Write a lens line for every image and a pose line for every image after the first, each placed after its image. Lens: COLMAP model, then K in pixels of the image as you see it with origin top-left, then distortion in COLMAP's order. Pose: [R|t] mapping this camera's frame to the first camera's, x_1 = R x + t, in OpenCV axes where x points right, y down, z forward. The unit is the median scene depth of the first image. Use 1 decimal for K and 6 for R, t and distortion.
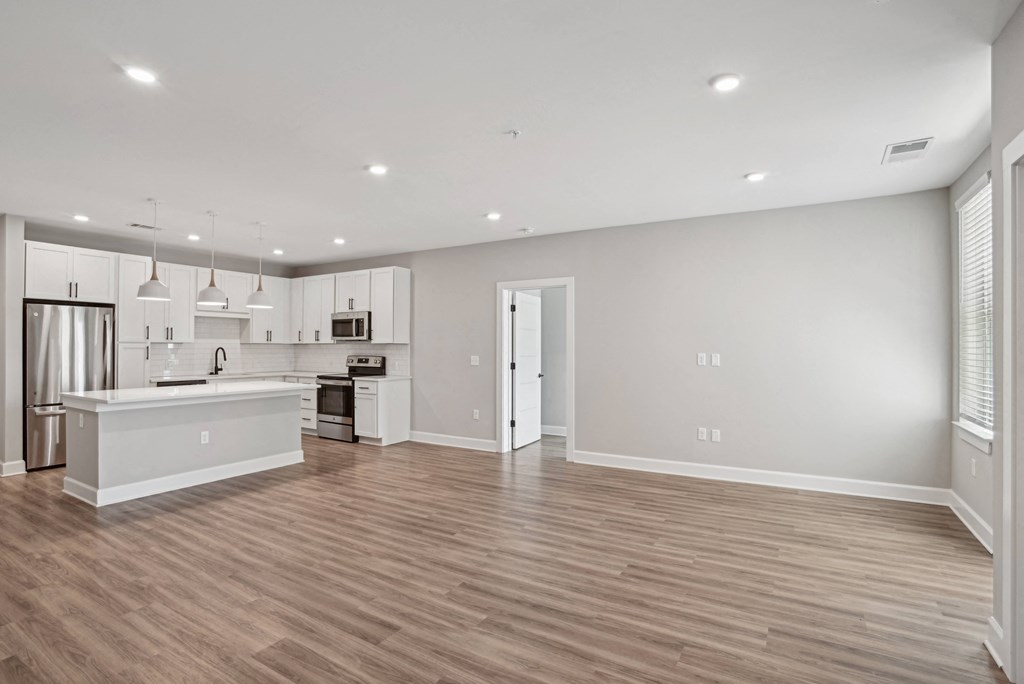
lens RADIAL K [[498.5, 0, 498.1], [0, 498.5, 347.2], [0, 0, 1]] dist [-0.061969, 0.032629]
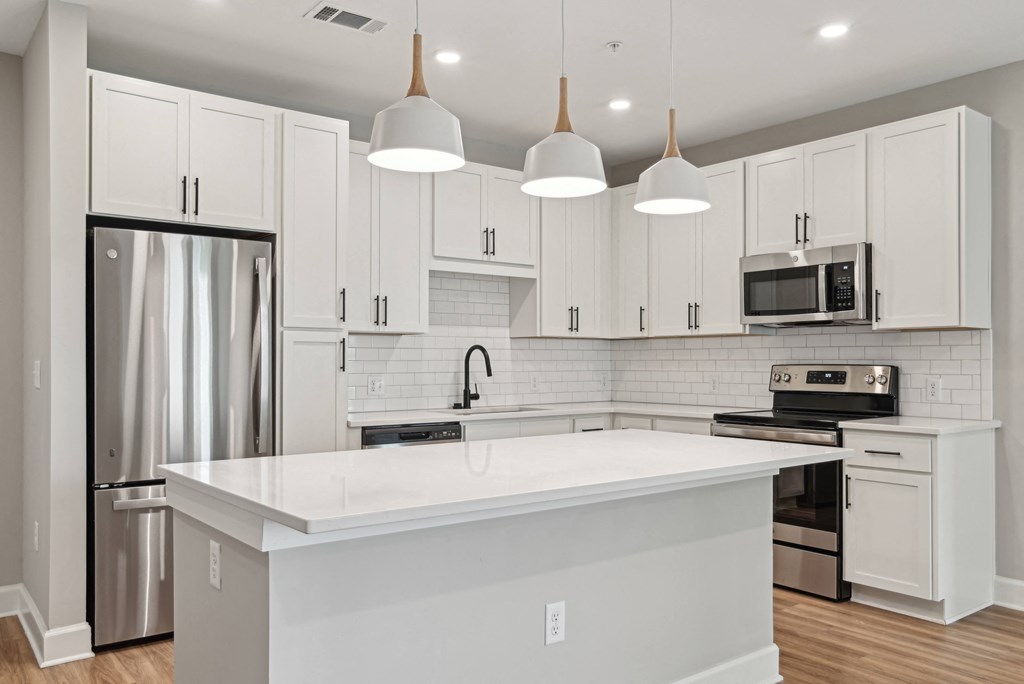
lens RADIAL K [[800.3, 0, 515.9], [0, 800.3, 362.0], [0, 0, 1]] dist [0.003569, 0.005360]
pose [[0.945383, -0.003737, -0.325940, -0.323802], [0.003795, 0.999993, -0.000459, 0.016324], [0.325939, -0.000803, 0.945390, 0.367175]]
